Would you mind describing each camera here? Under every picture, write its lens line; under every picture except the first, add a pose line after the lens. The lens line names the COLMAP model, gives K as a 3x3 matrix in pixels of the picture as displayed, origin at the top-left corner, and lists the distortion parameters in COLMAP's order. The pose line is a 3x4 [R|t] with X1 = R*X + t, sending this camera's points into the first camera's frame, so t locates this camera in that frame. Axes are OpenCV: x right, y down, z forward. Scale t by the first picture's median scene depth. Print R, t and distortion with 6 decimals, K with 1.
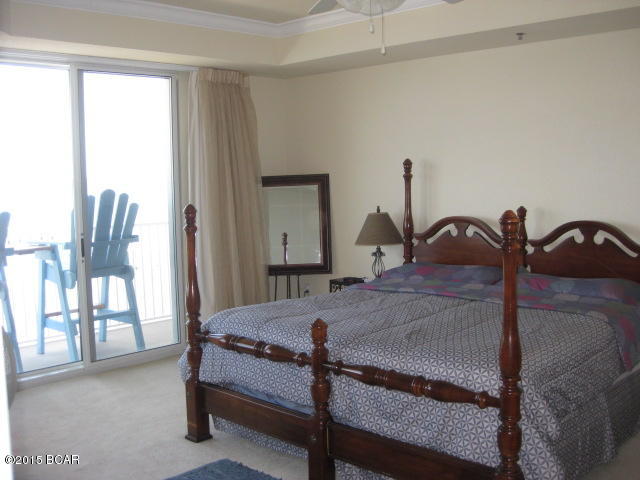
lens RADIAL K [[693.5, 0, 320.0], [0, 693.5, 240.0], [0, 0, 1]] dist [-0.193037, 0.169945]
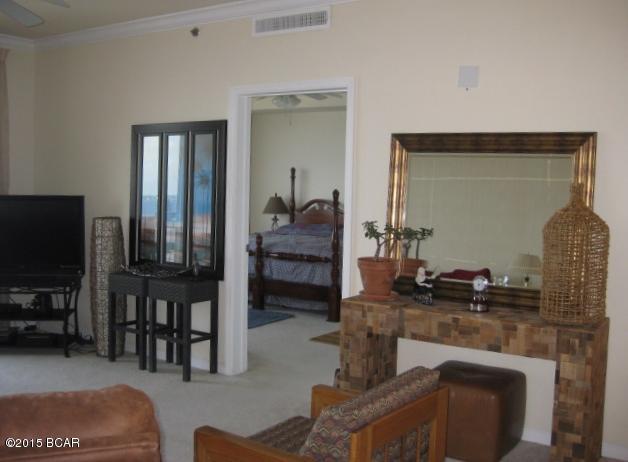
lens RADIAL K [[722.0, 0, 314.0], [0, 722.0, 231.0], [0, 0, 1]] dist [-0.001033, -0.000156]
pose [[0.982666, 0.030705, 0.182824, -0.180735], [-0.027116, 0.999388, -0.022100, 0.101359], [-0.183390, 0.016759, 0.982897, -0.981739]]
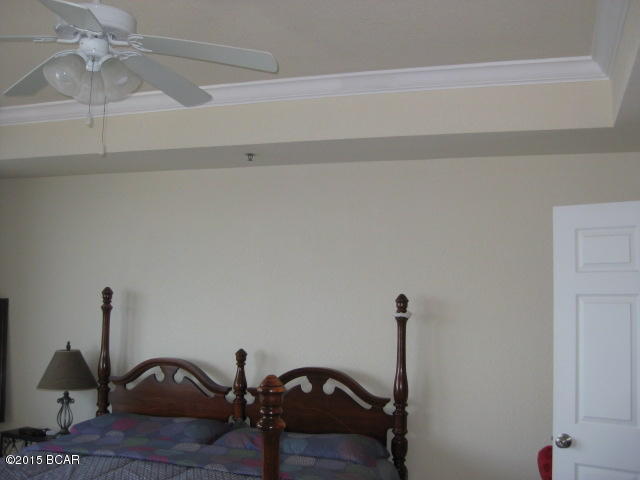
lens RADIAL K [[693.5, 0, 320.0], [0, 693.5, 240.0], [0, 0, 1]] dist [-0.193037, 0.169945]
pose [[0.896976, 0.081449, 0.434512, -0.007129], [-0.003008, 0.983983, -0.178237, -0.029413], [-0.442070, 0.158567, 0.882854, 0.155039]]
